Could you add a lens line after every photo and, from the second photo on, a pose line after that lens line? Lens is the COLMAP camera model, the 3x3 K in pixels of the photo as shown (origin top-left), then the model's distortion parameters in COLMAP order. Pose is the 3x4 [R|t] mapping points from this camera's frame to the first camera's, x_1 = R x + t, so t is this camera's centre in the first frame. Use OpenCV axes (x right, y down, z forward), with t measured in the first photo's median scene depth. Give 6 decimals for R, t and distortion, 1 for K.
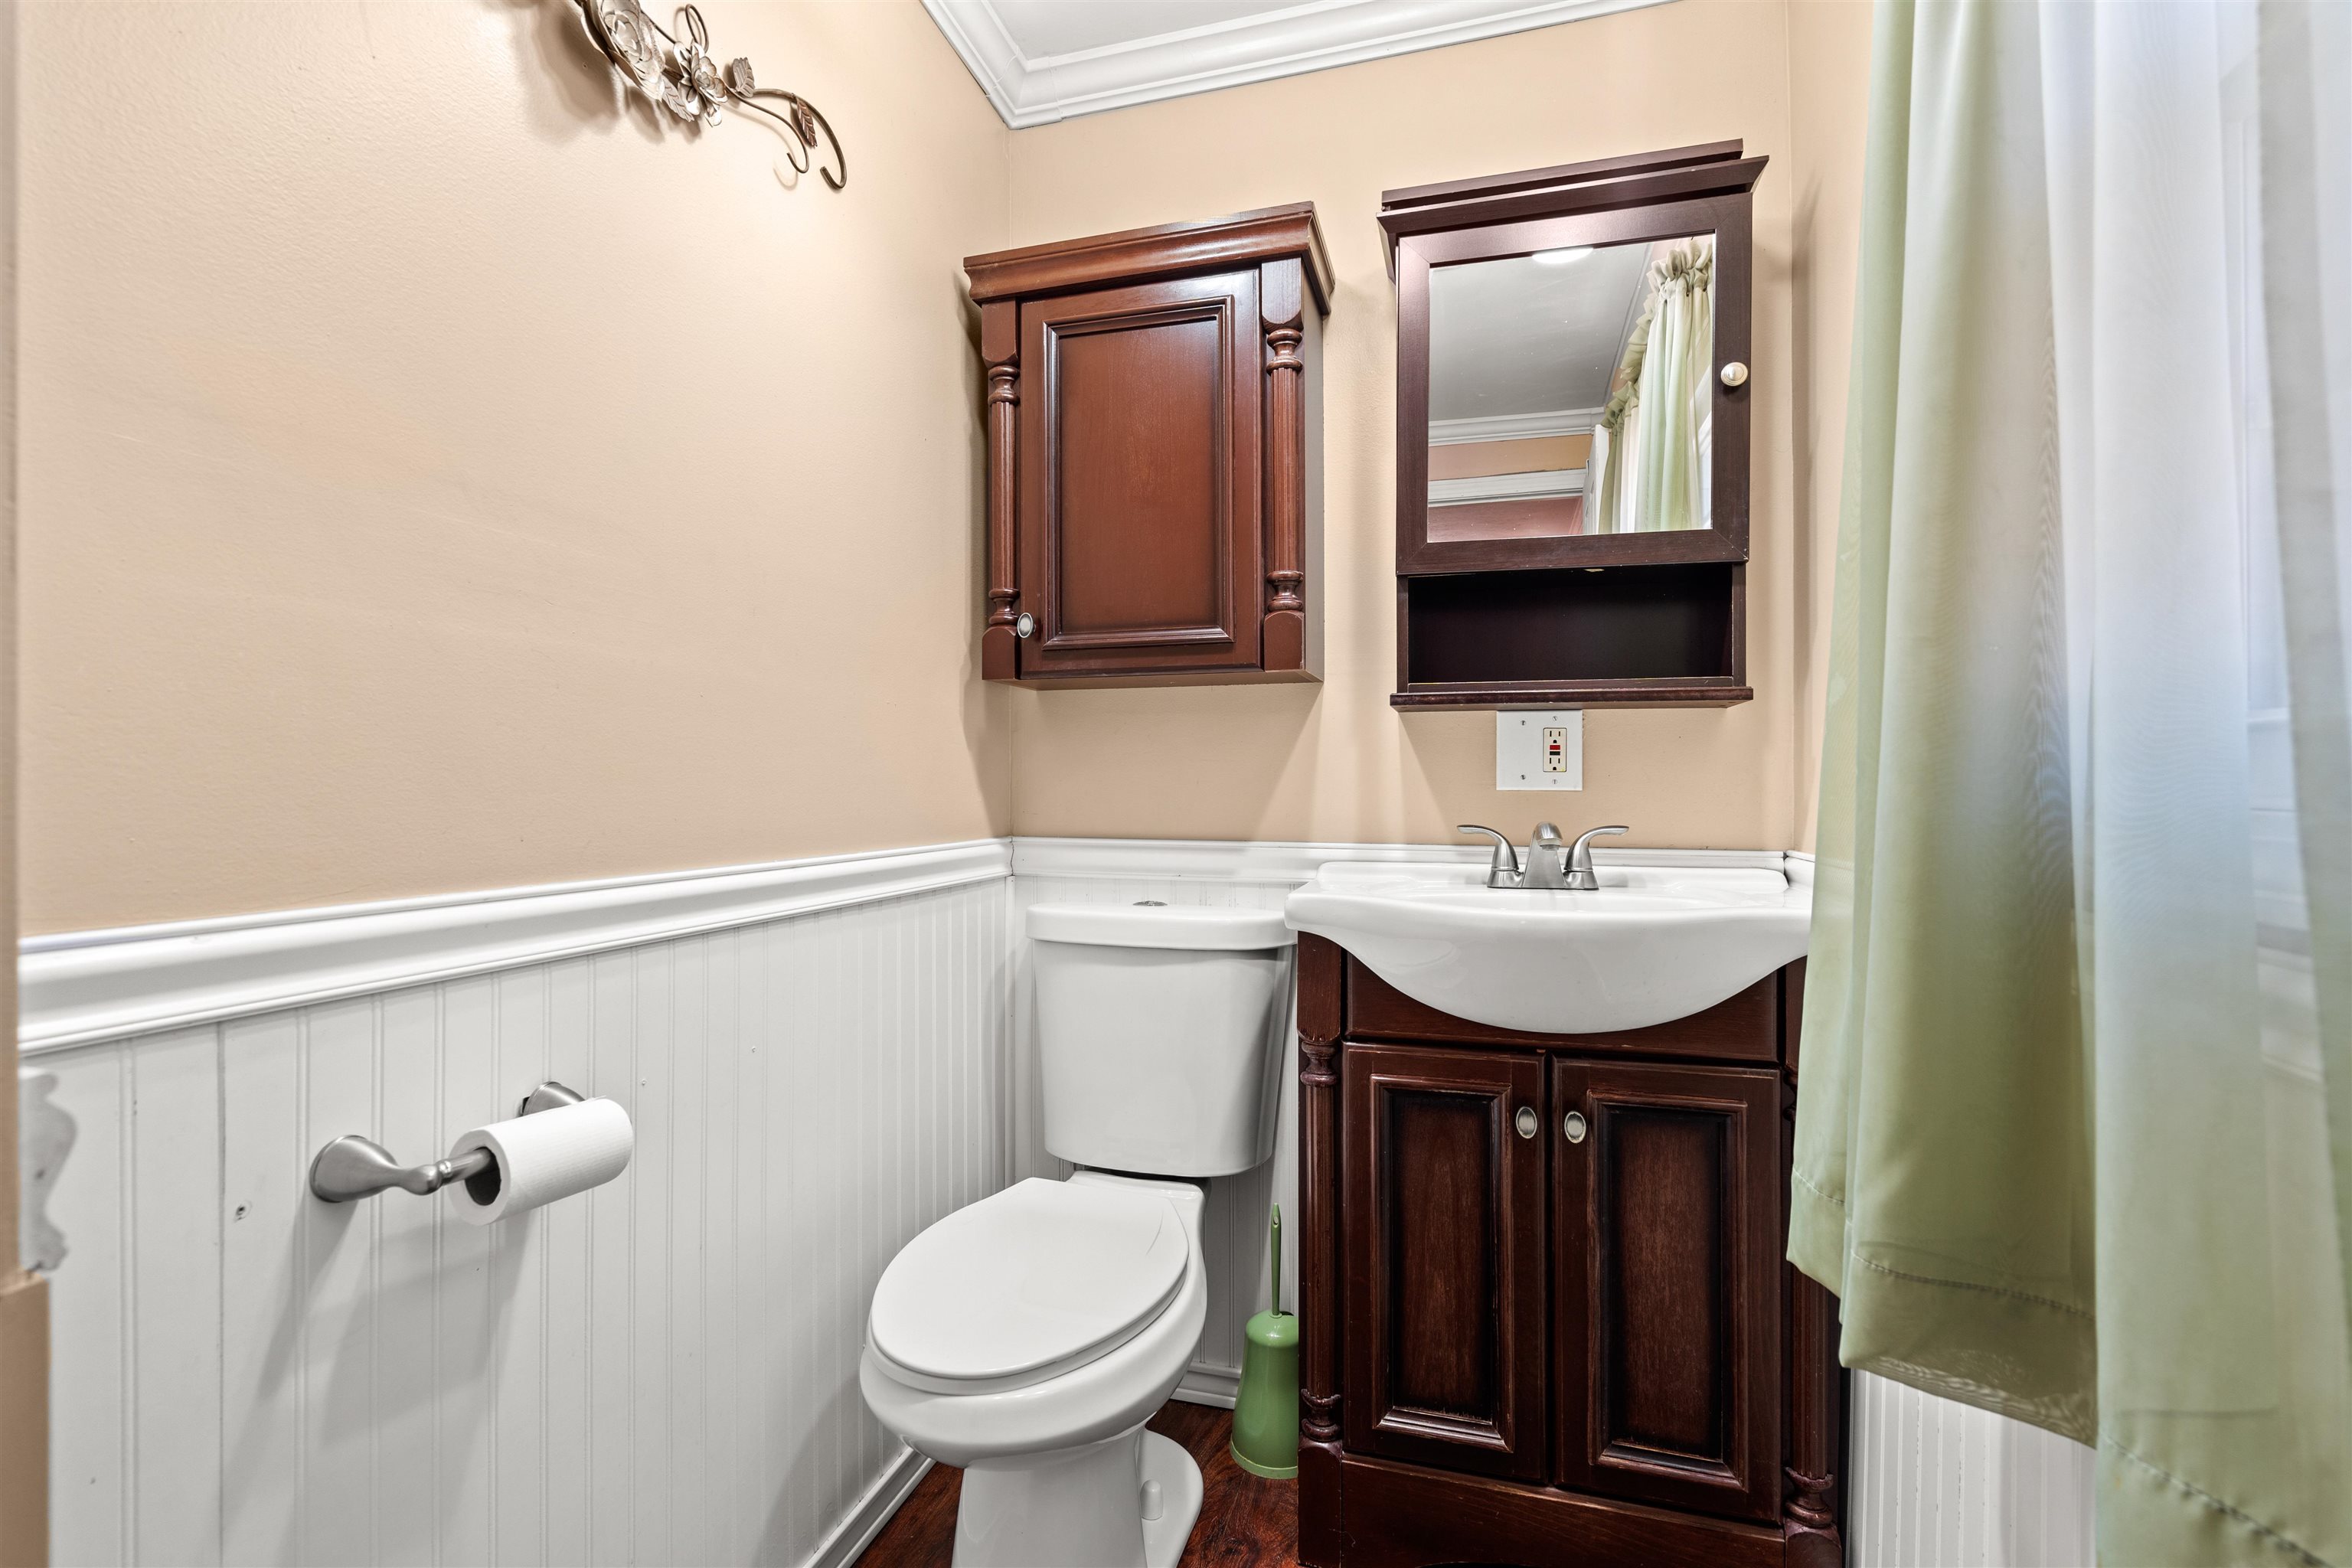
lens RADIAL K [[1068.6, 0, 1171.0], [0, 1068.6, 785.0], [0, 0, 1]] dist [-0.007897, 0.002584]
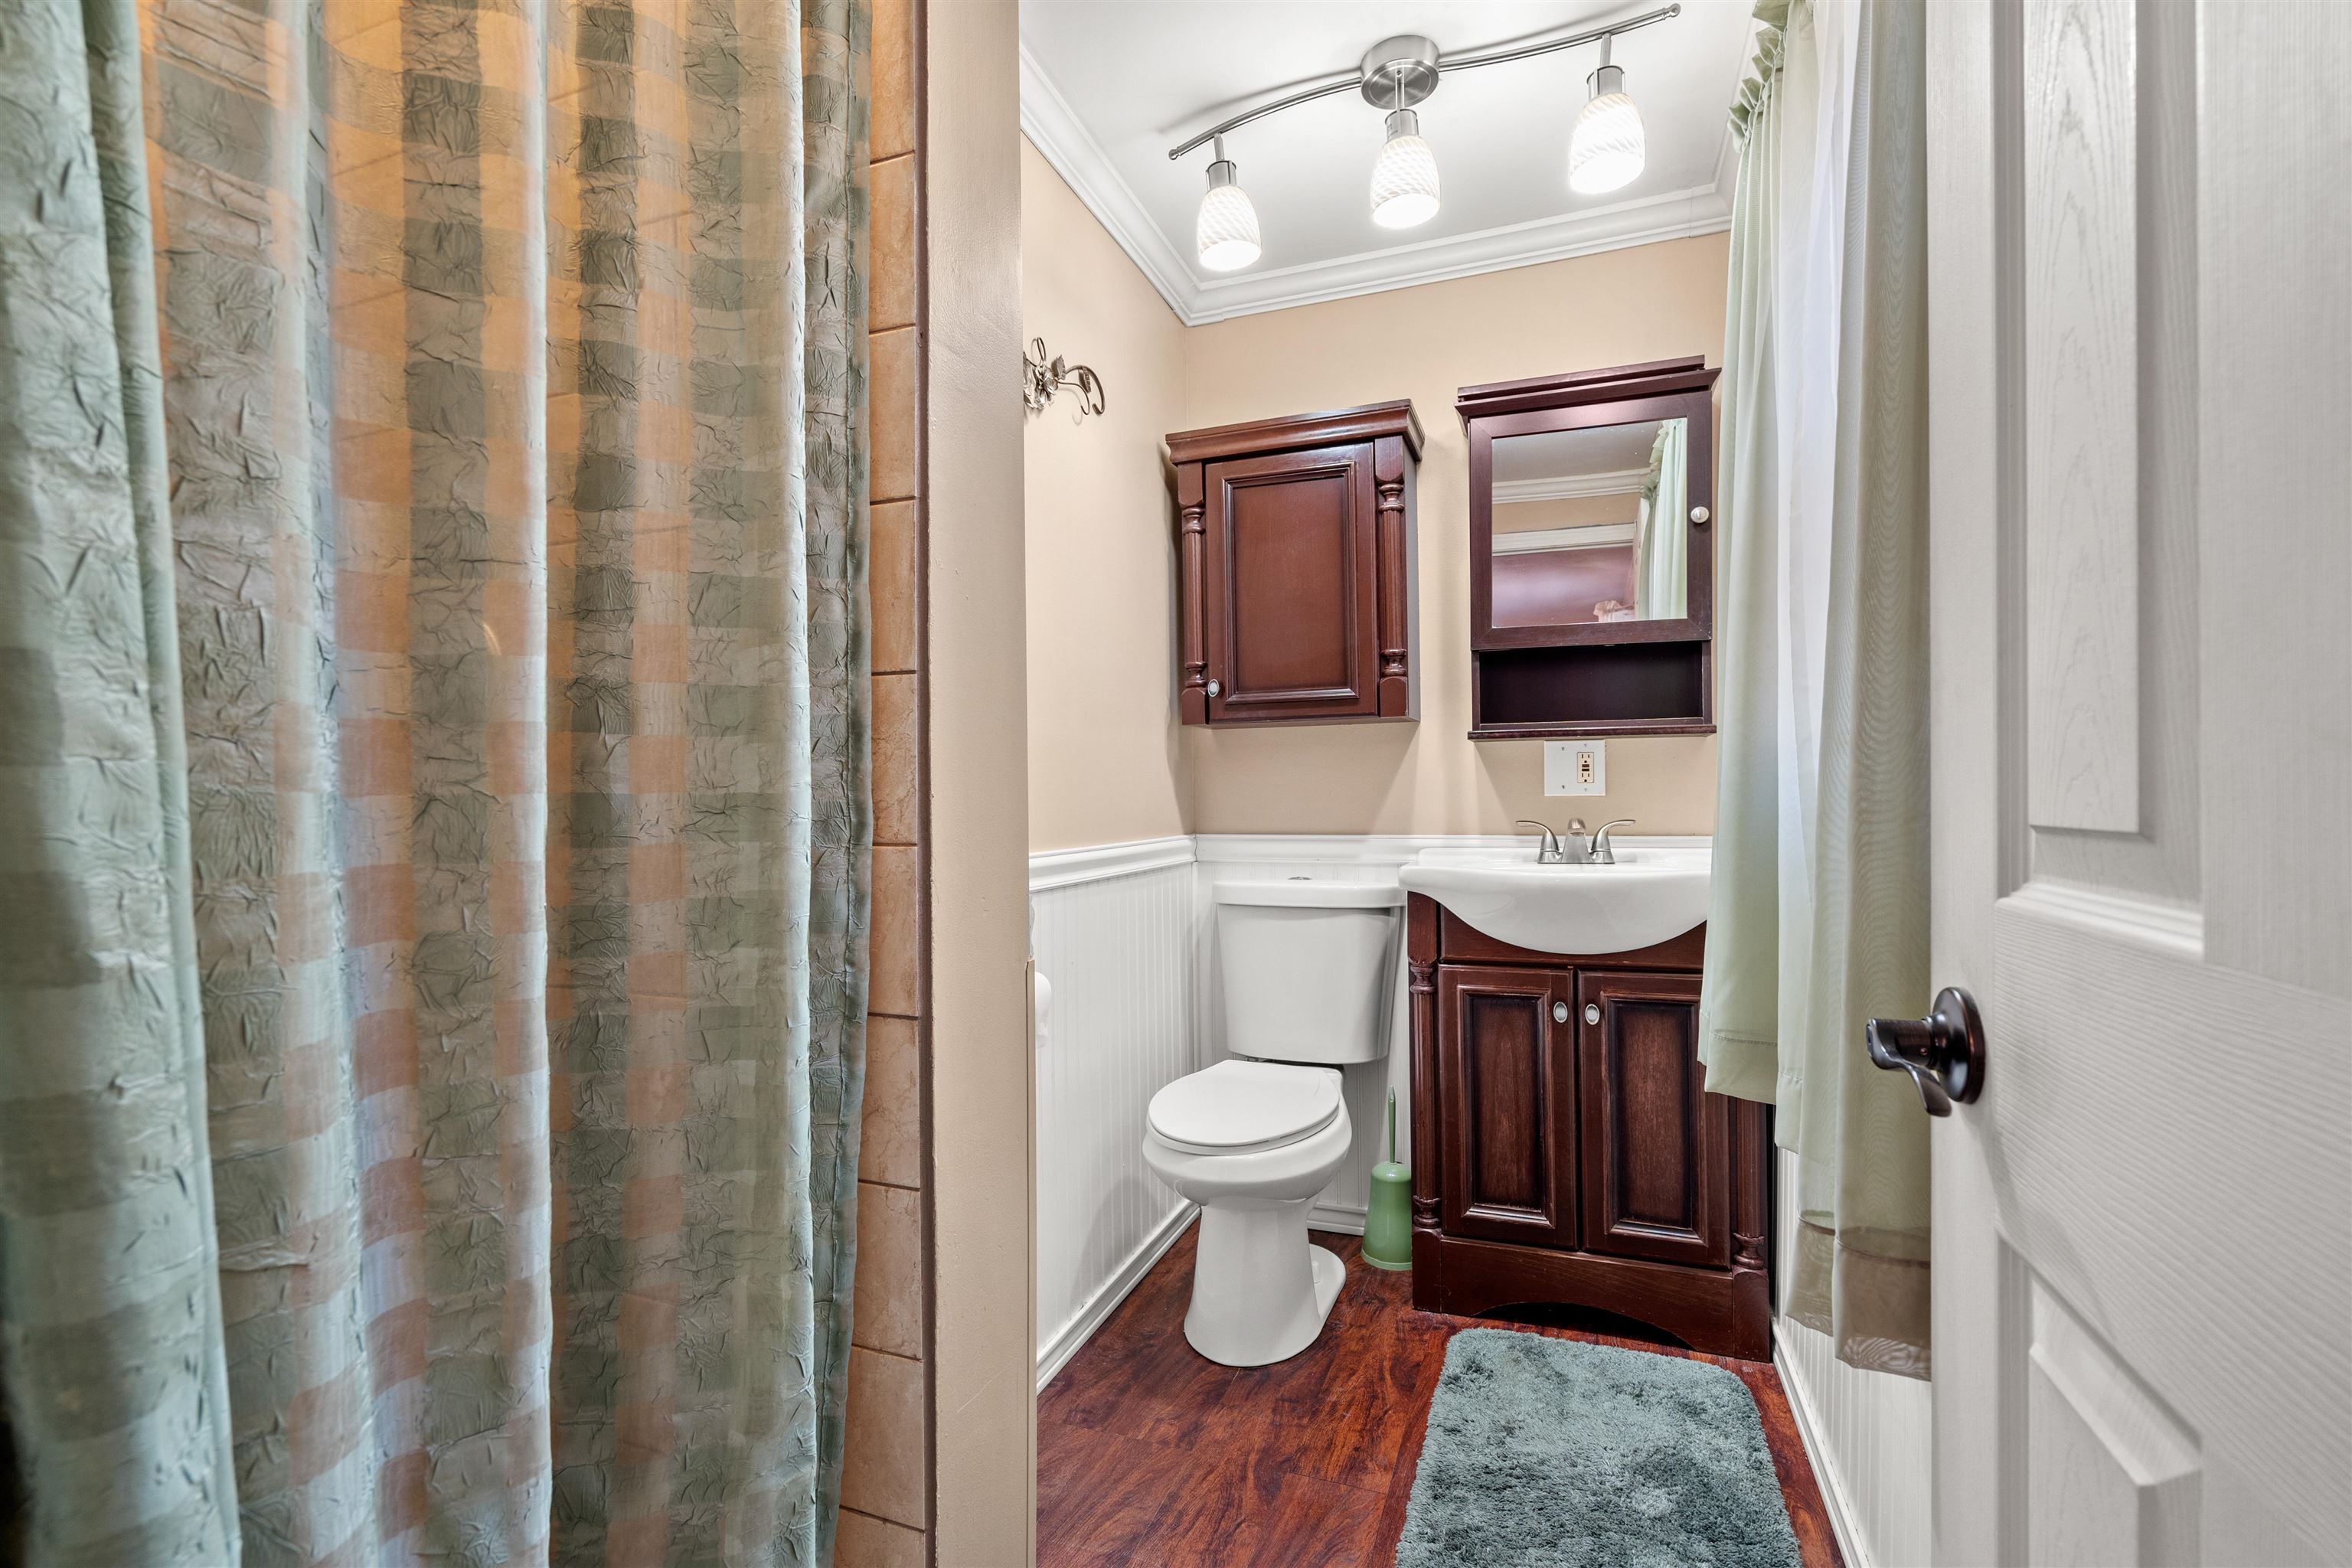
lens RADIAL K [[1068.6, 0, 1172.0], [0, 1068.6, 796.7], [0, 0, 1]] dist [-0.007897, 0.002584]
pose [[0.997150, -0.013547, -0.074214, -0.091718], [0.013933, 0.999892, 0.004679, -0.008583], [0.074142, -0.005700, 0.997231, -0.491742]]
